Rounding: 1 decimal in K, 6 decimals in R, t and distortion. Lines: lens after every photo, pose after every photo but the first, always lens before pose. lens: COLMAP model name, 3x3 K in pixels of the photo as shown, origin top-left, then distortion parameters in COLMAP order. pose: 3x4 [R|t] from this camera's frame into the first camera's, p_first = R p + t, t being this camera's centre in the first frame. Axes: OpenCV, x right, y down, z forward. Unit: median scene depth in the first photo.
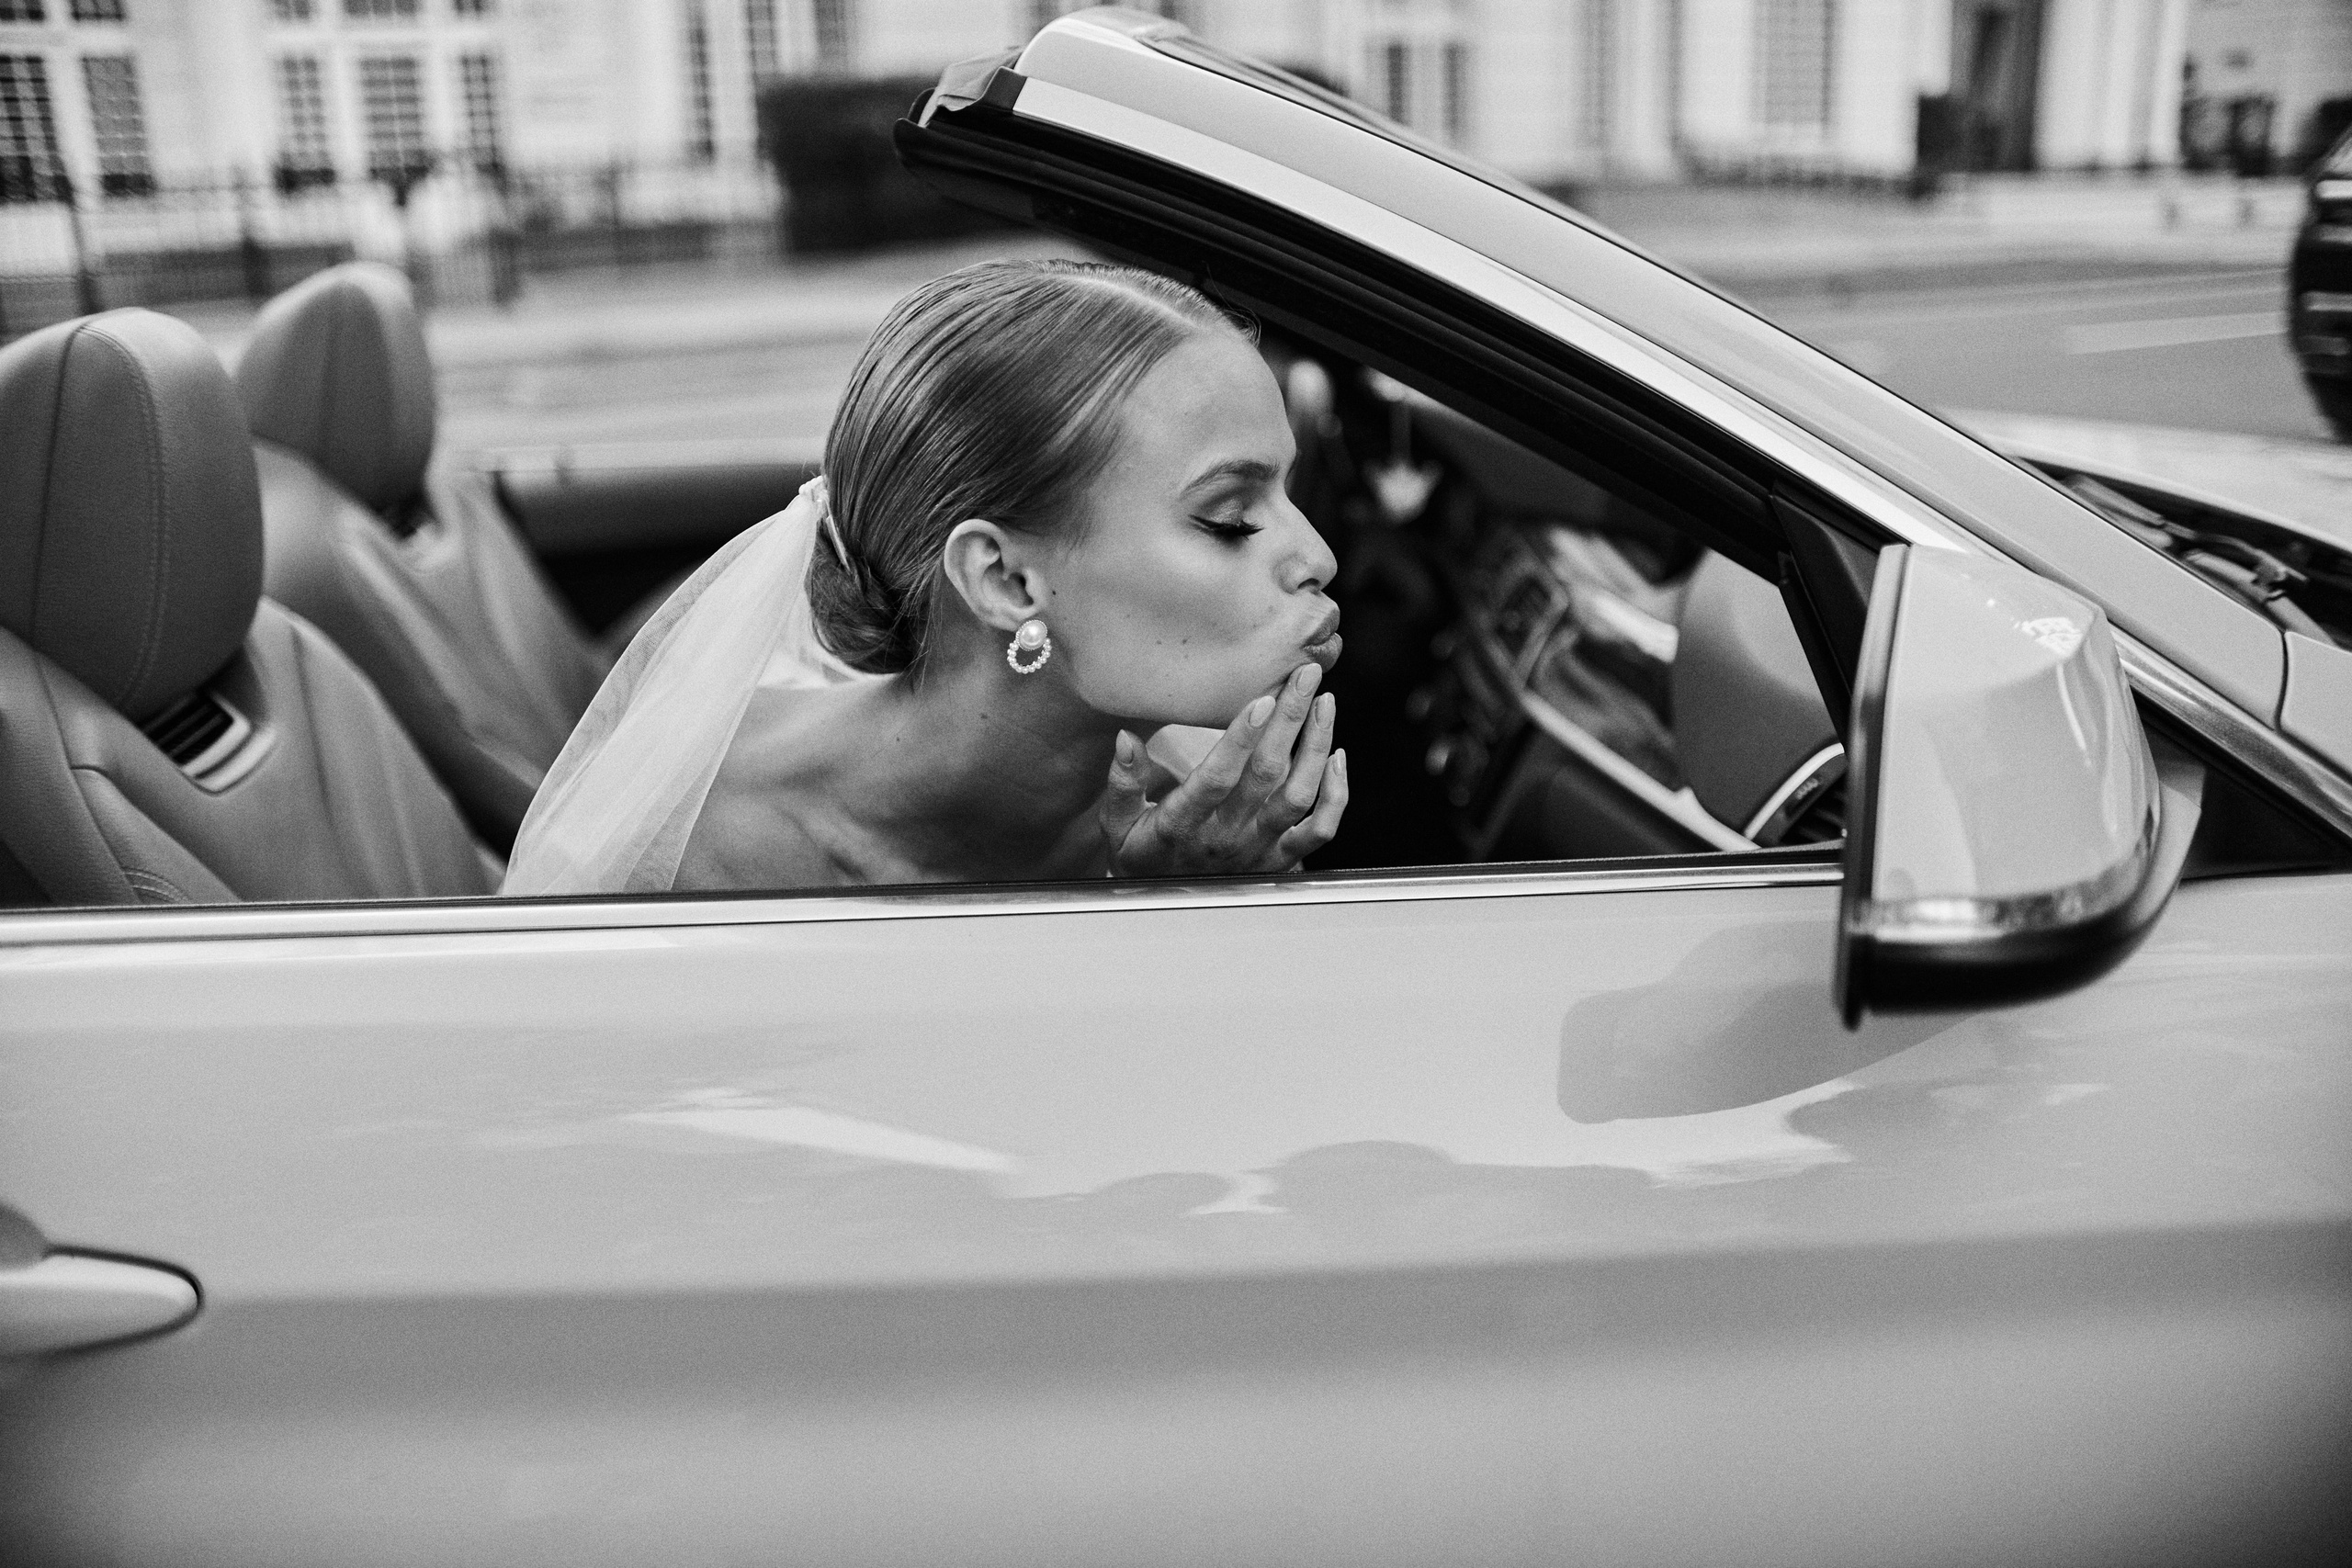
lens RADIAL K [[2018.7, 0, 1179.5], [0, 2018.7, 788.2], [0, 0, 1]] dist [-0.165084, 0.200140]
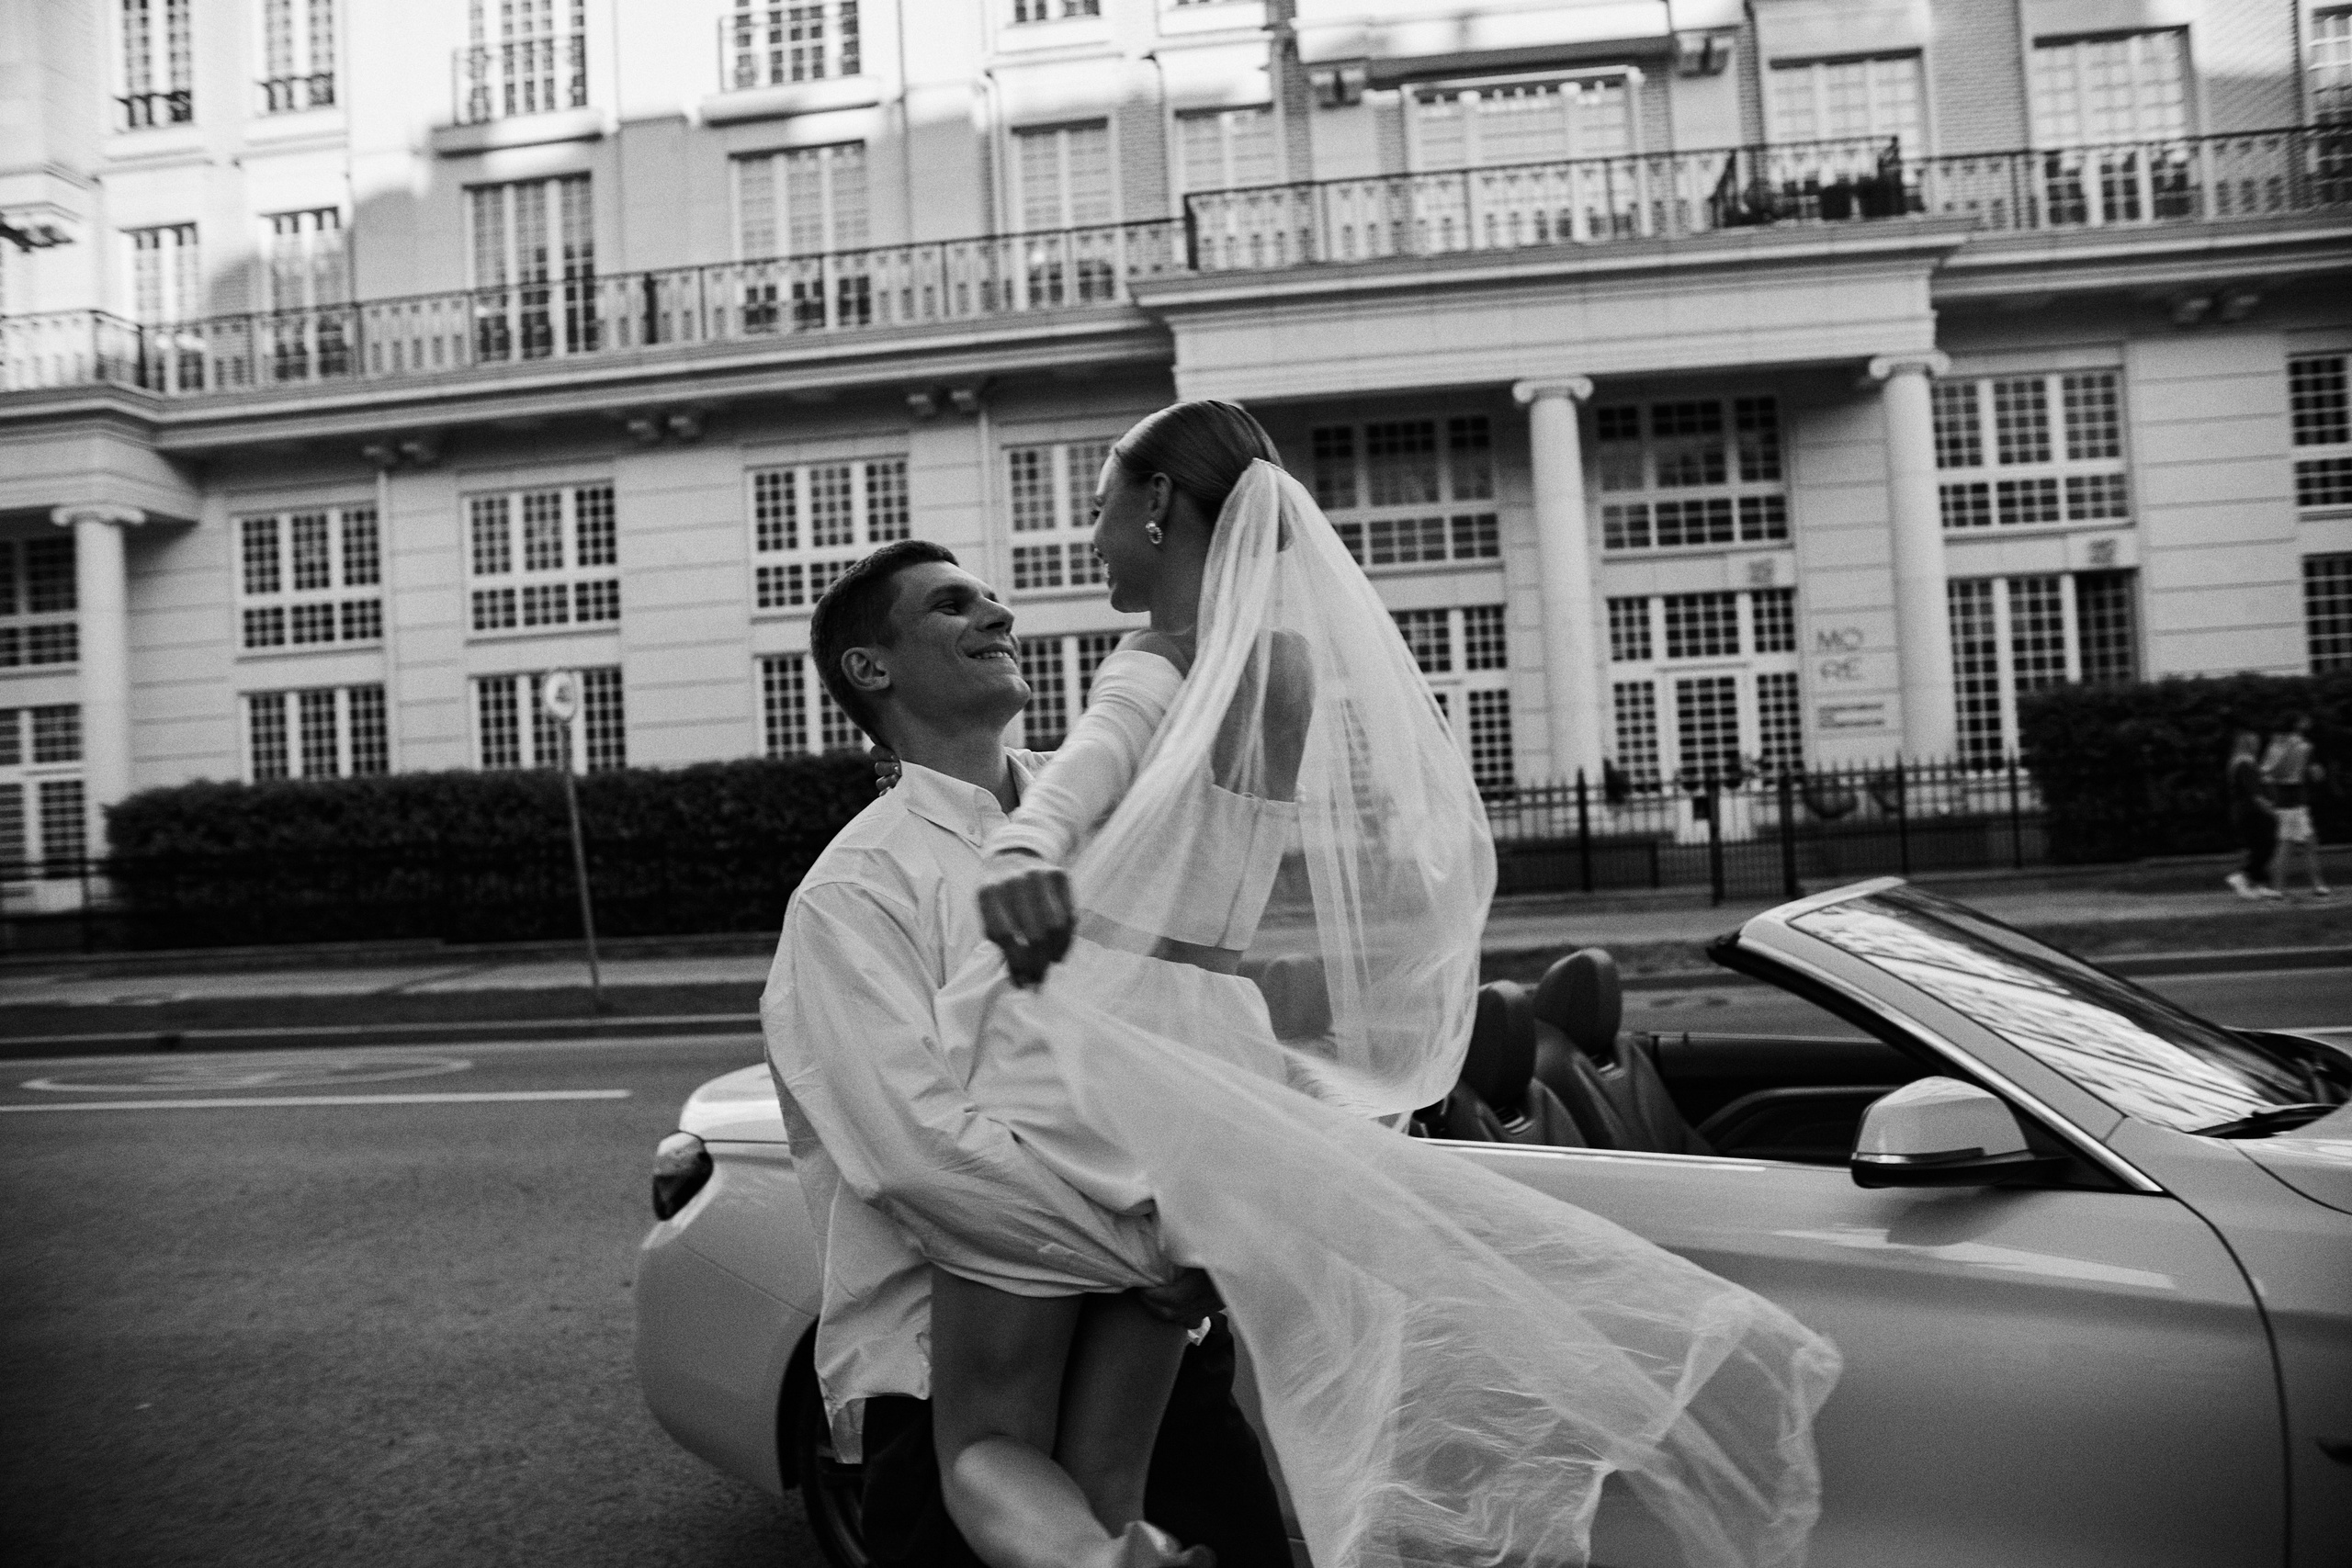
lens RADIAL K [[2023.7, 0, 1182.6], [0, 2023.7, 795.0], [0, 0, 1]] dist [-0.173191, 0.208242]
pose [[0.808699, -0.015579, -0.588017, 0.577749], [-0.149025, 0.961610, -0.230431, 0.177639], [0.569033, 0.273978, 0.775331, -1.141245]]
